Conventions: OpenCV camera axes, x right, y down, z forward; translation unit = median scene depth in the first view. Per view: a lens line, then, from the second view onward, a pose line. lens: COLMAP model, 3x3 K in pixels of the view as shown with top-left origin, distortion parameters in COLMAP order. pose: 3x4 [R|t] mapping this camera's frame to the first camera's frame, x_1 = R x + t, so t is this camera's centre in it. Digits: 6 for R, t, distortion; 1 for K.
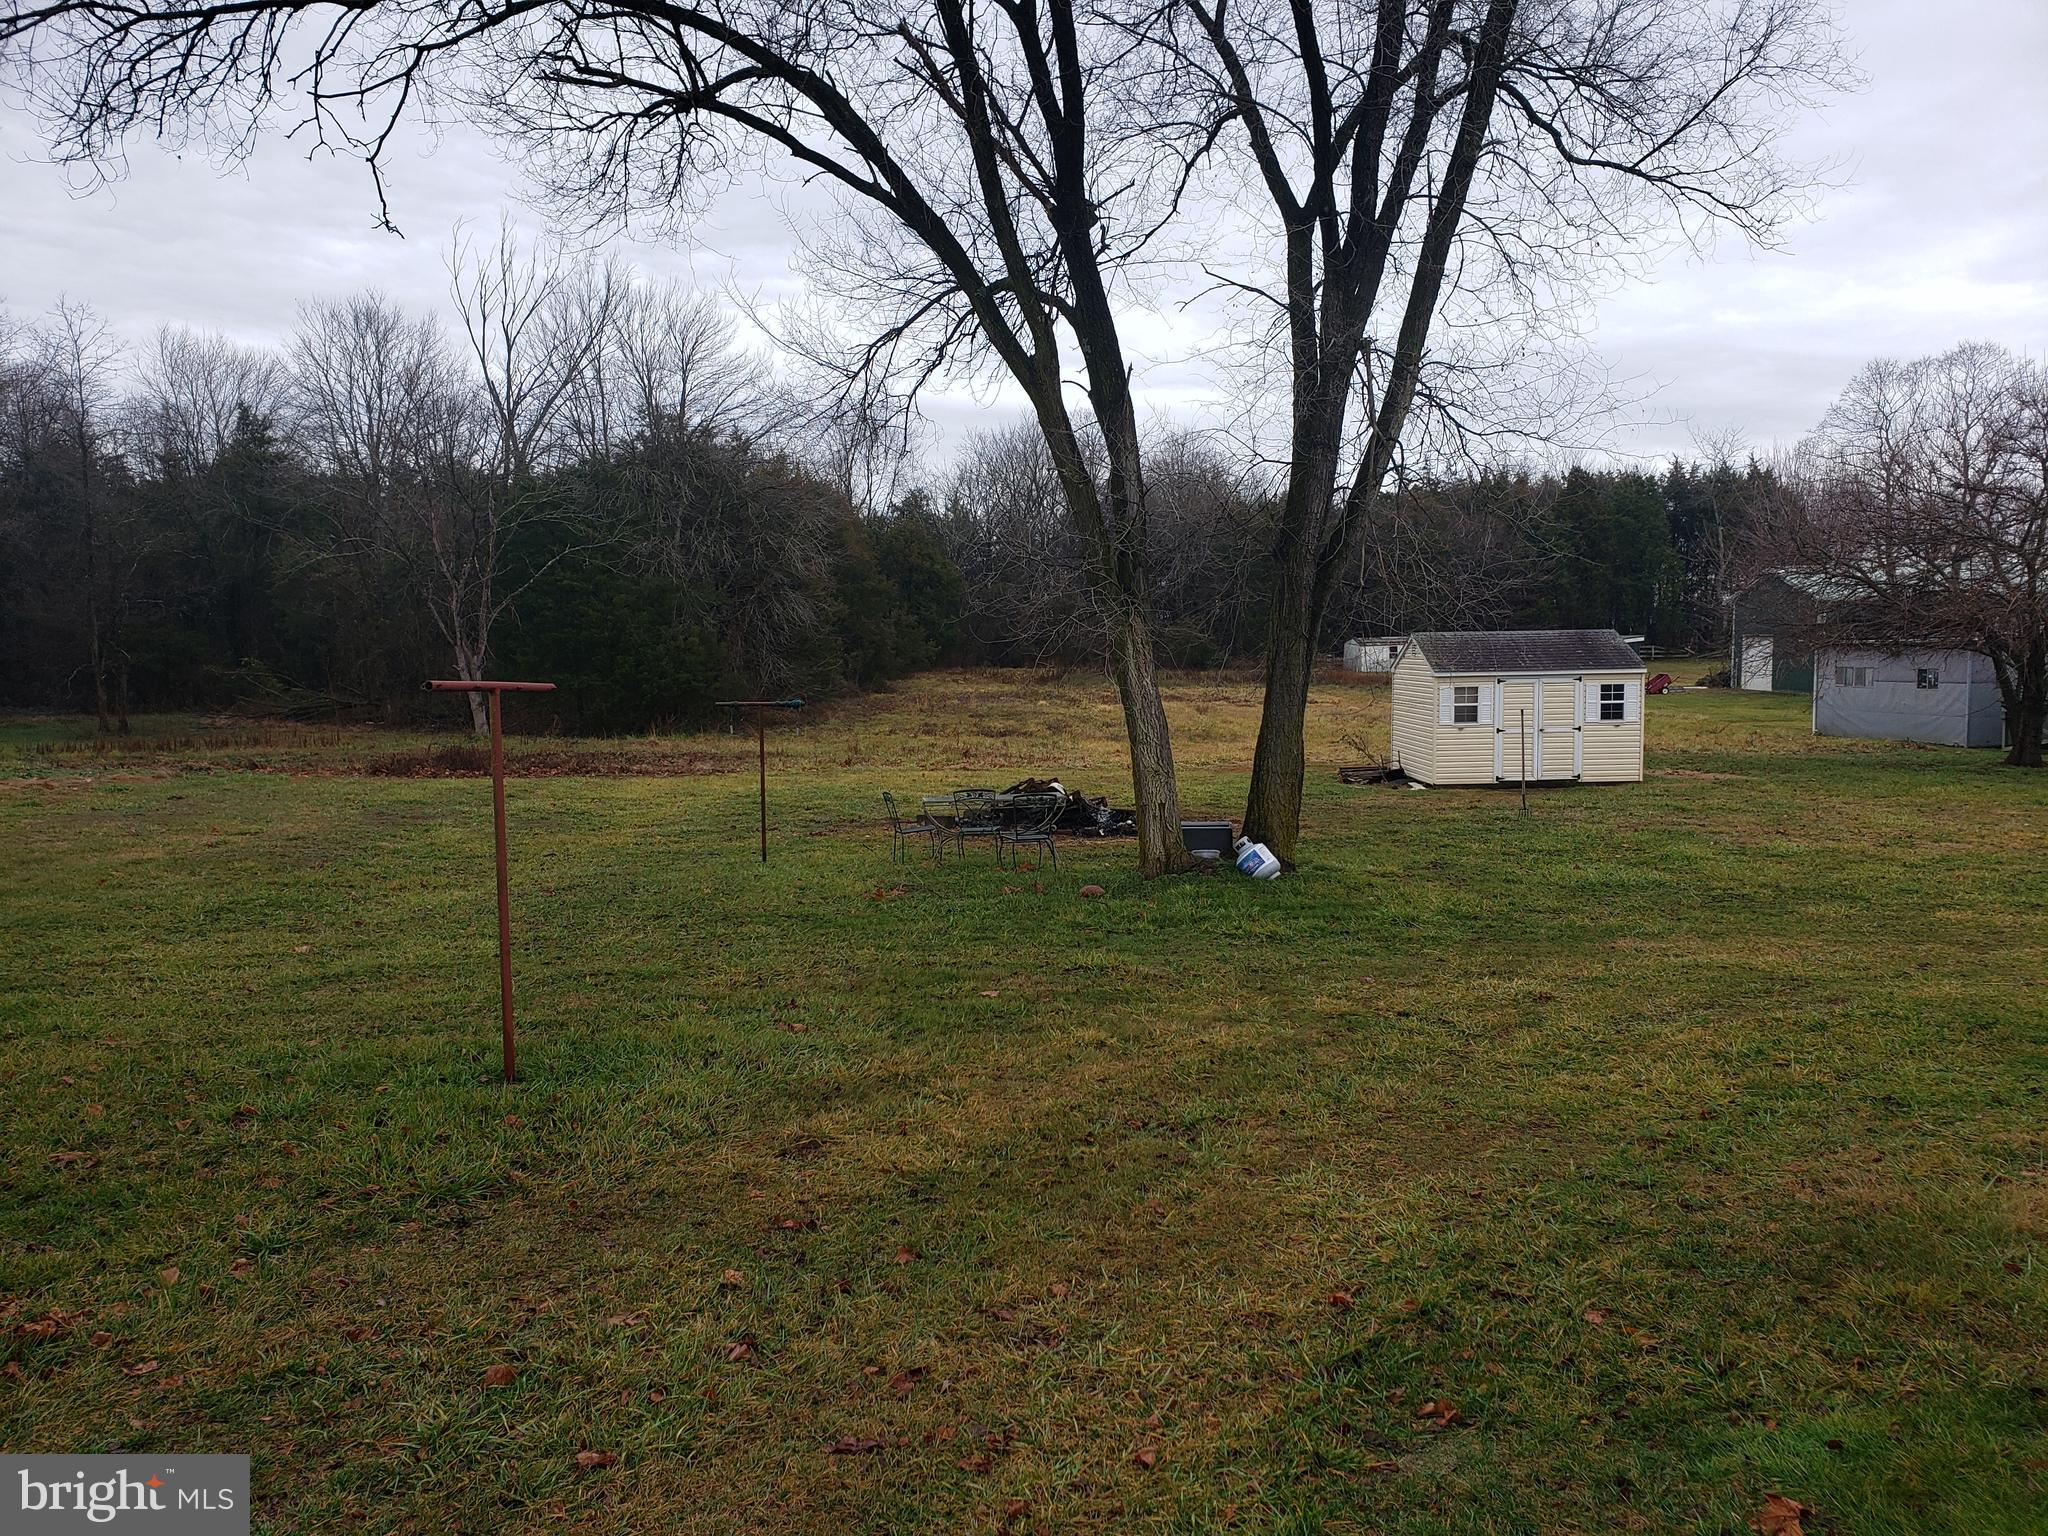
lens RADIAL K [[1582.2, 0, 973.9], [0, 1582.2, 763.5], [0, 0, 1]] dist [0.104840, 0.008176]
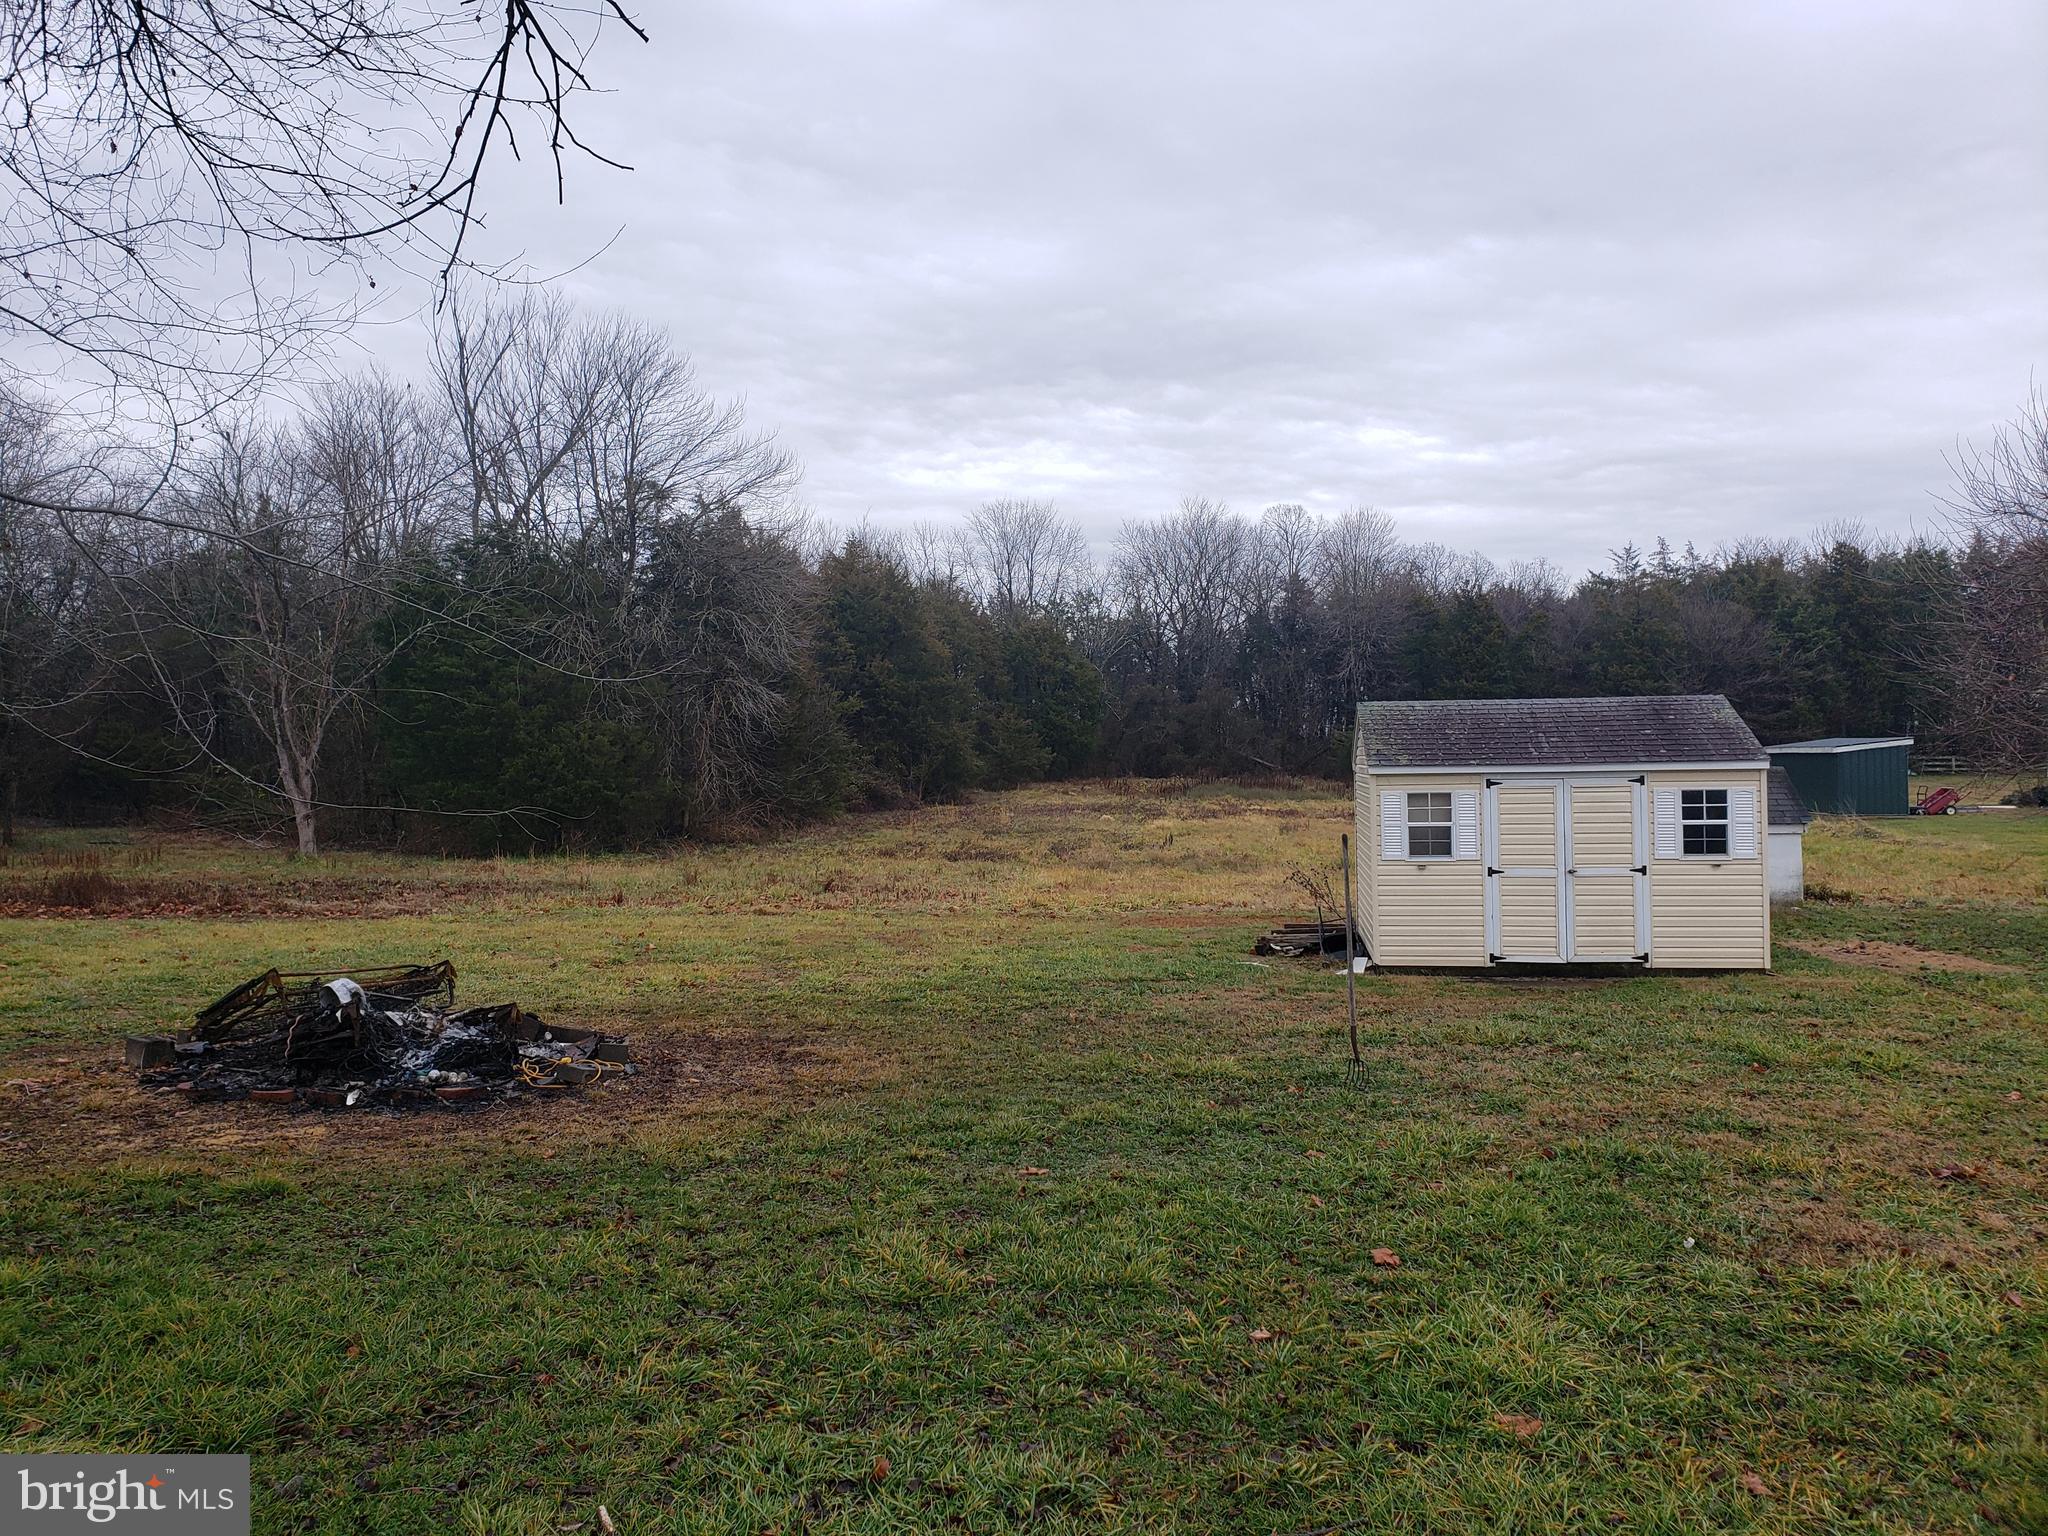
lens RADIAL K [[1582.2, 0, 973.9], [0, 1582.2, 763.5], [0, 0, 1]] dist [0.104840, 0.008176]
pose [[0.988093, -0.000217, -0.153856, 0.234436], [-0.011002, 0.997339, -0.072067, -0.015735], [0.153462, 0.072902, 0.985462, 0.415799]]
